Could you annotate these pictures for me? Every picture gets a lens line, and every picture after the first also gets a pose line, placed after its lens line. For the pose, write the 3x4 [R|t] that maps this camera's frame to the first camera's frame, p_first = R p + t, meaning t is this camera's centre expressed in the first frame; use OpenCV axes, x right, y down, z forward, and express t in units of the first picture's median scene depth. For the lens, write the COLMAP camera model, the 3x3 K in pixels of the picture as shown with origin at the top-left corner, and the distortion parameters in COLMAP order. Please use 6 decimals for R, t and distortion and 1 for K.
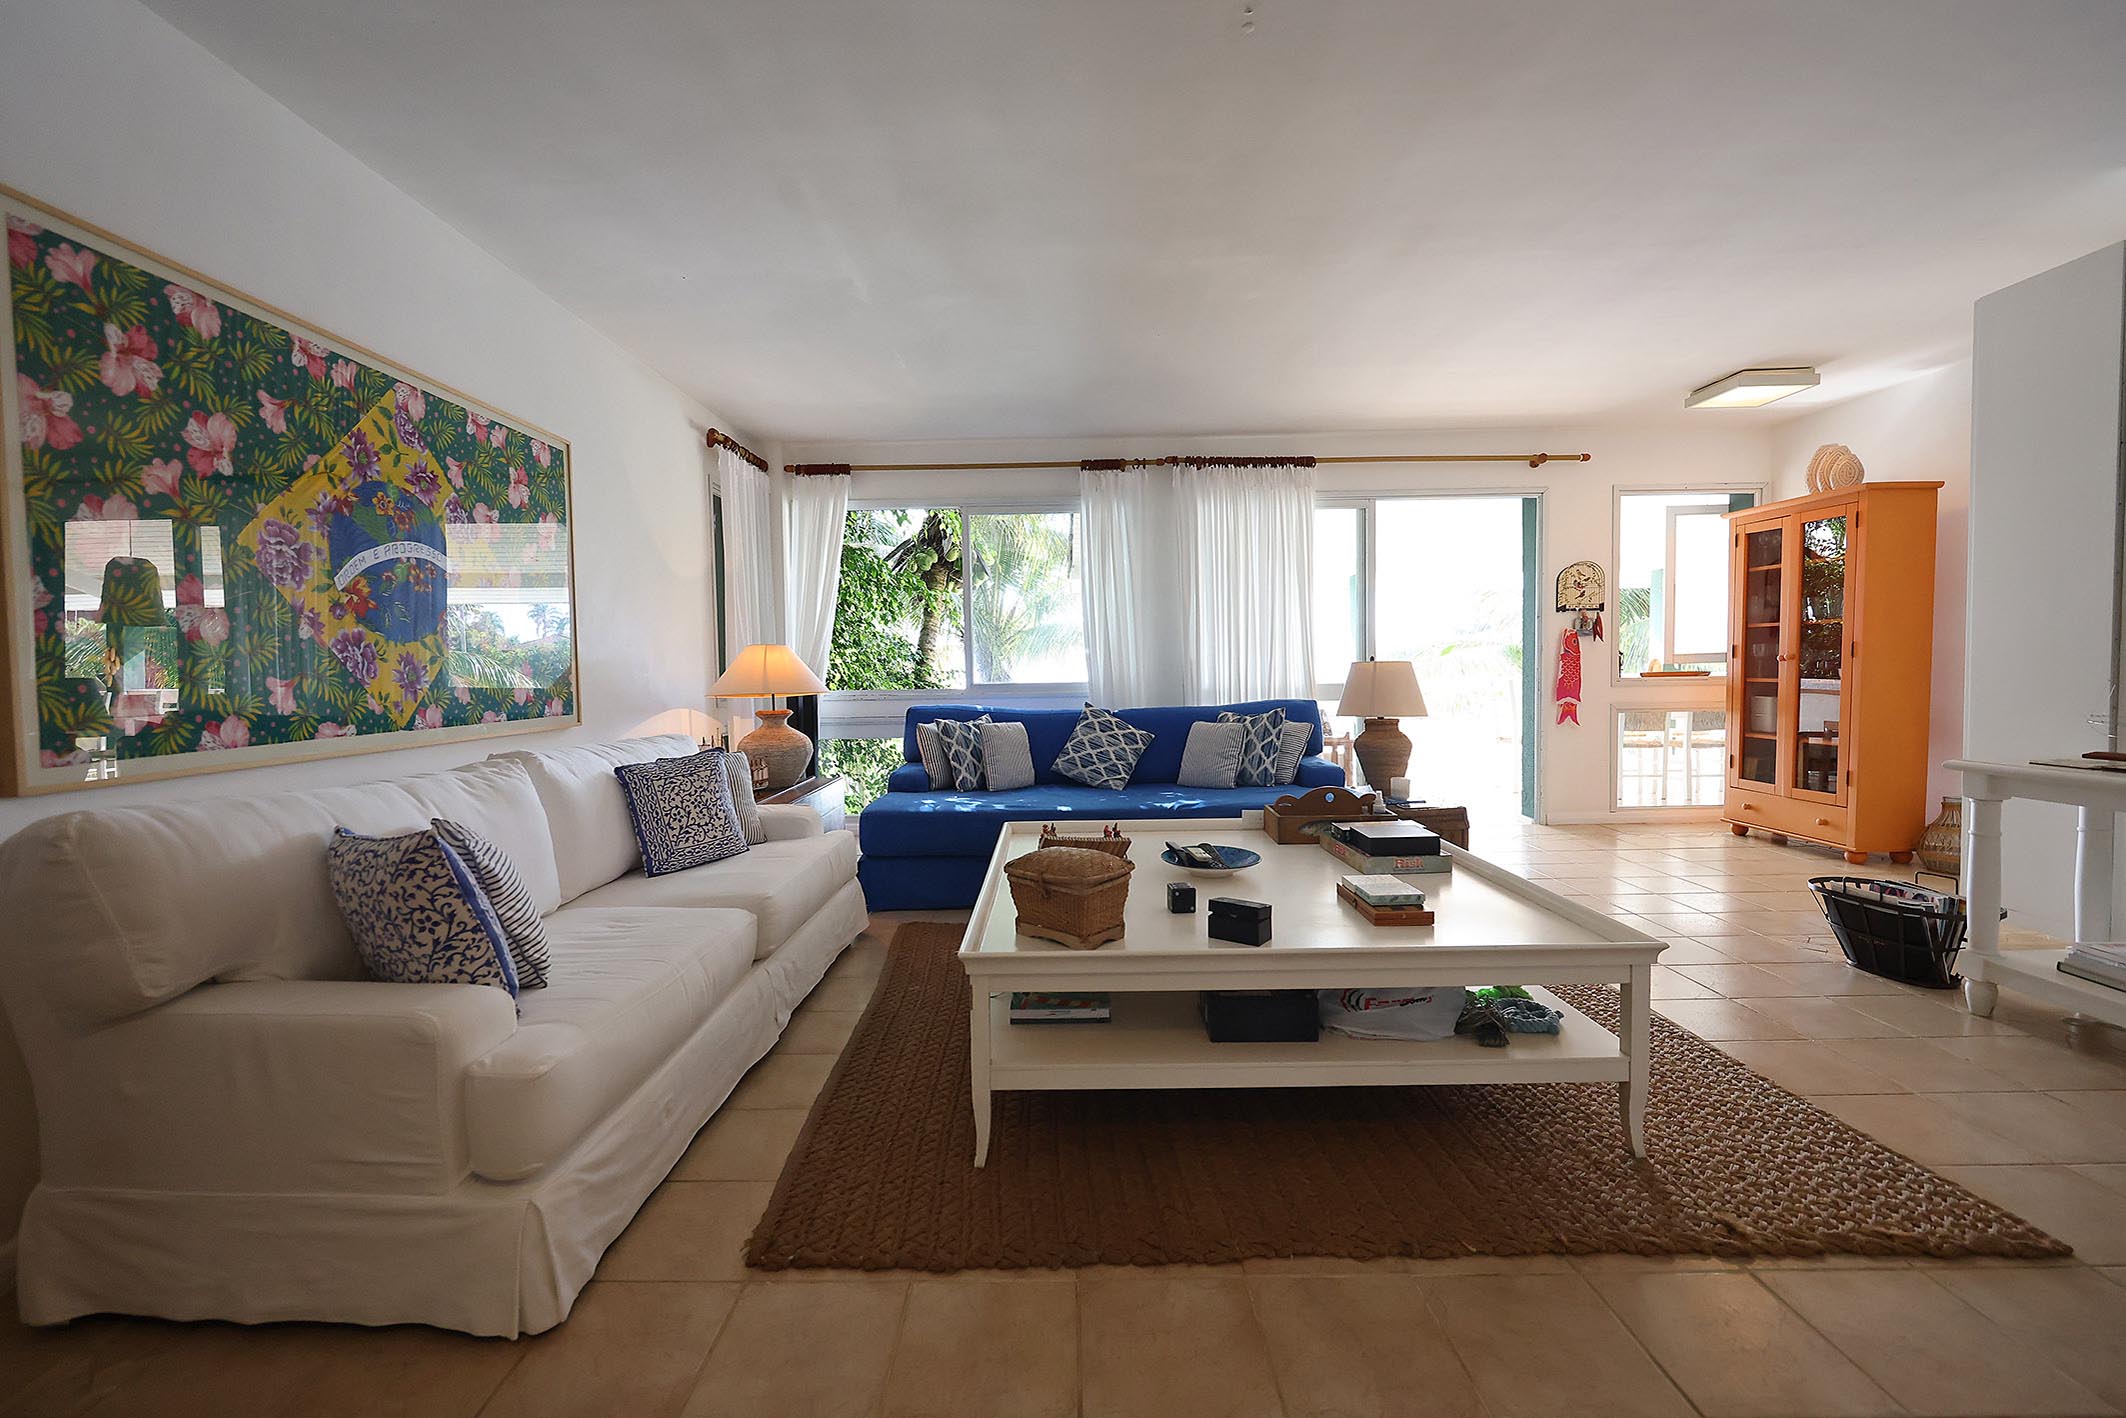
lens RADIAL K [[847.1, 0, 1050.0], [0, 847.1, 672.1], [0, 0, 1]] dist [-0.001360, 0.000153]
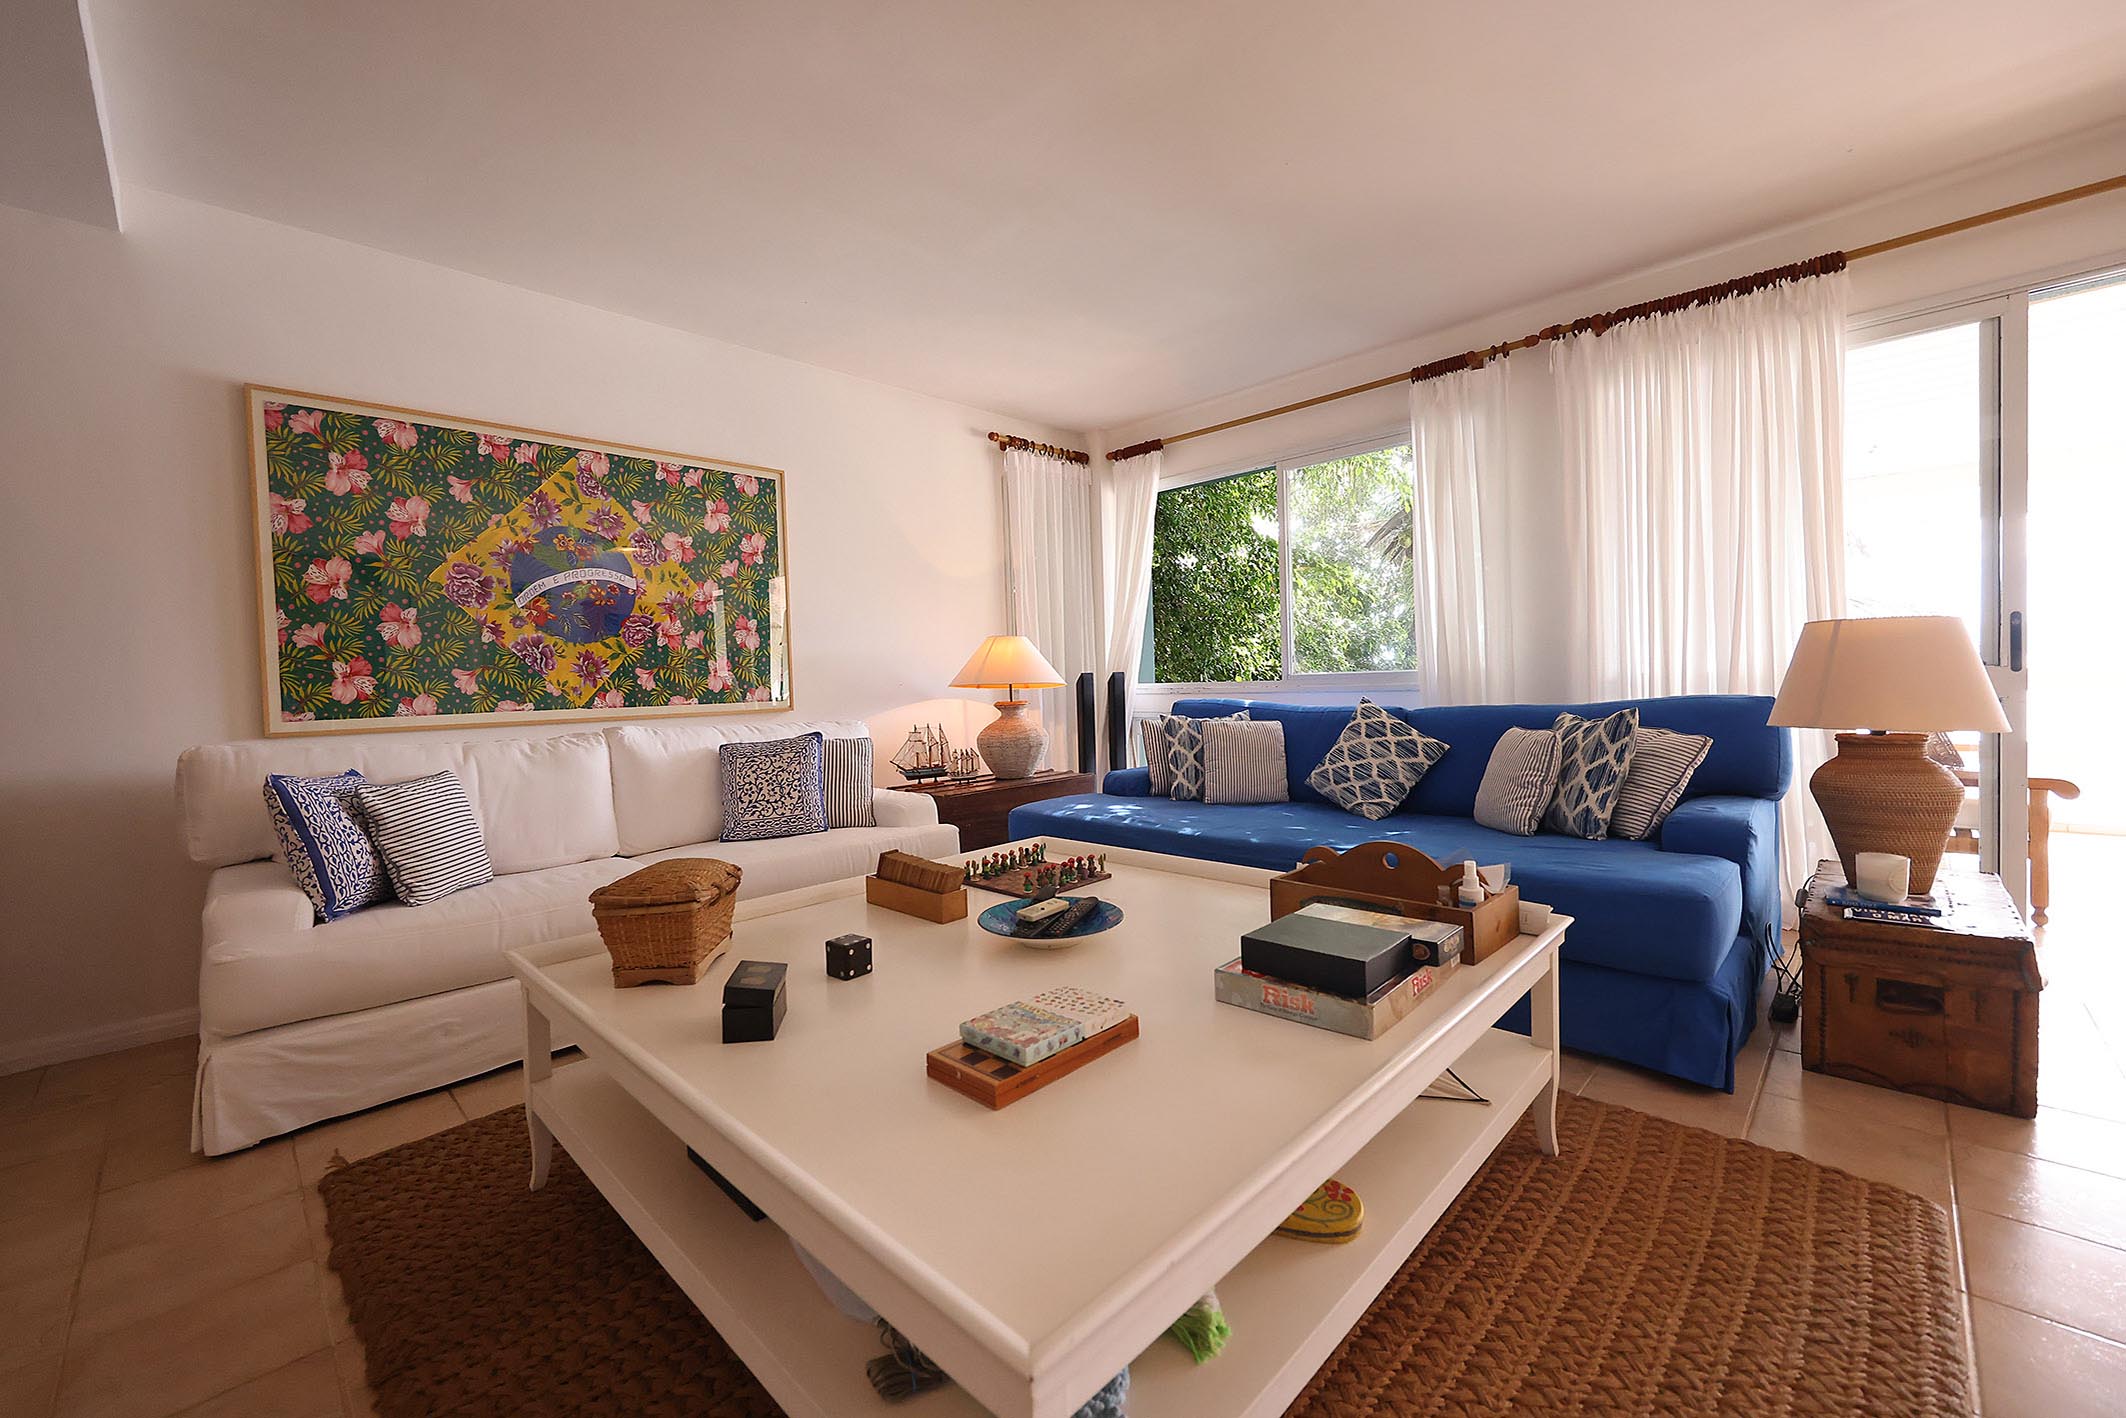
lens RADIAL K [[847.1, 0, 1062.8], [0, 847.1, 685.4], [0, 0, 1]] dist [-0.001360, 0.000153]
pose [[0.716328, -0.000801, -0.697763, 0.735110], [0.013056, 0.999840, 0.012256, 0.025917], [0.697641, -0.017890, 0.716224, 0.568953]]
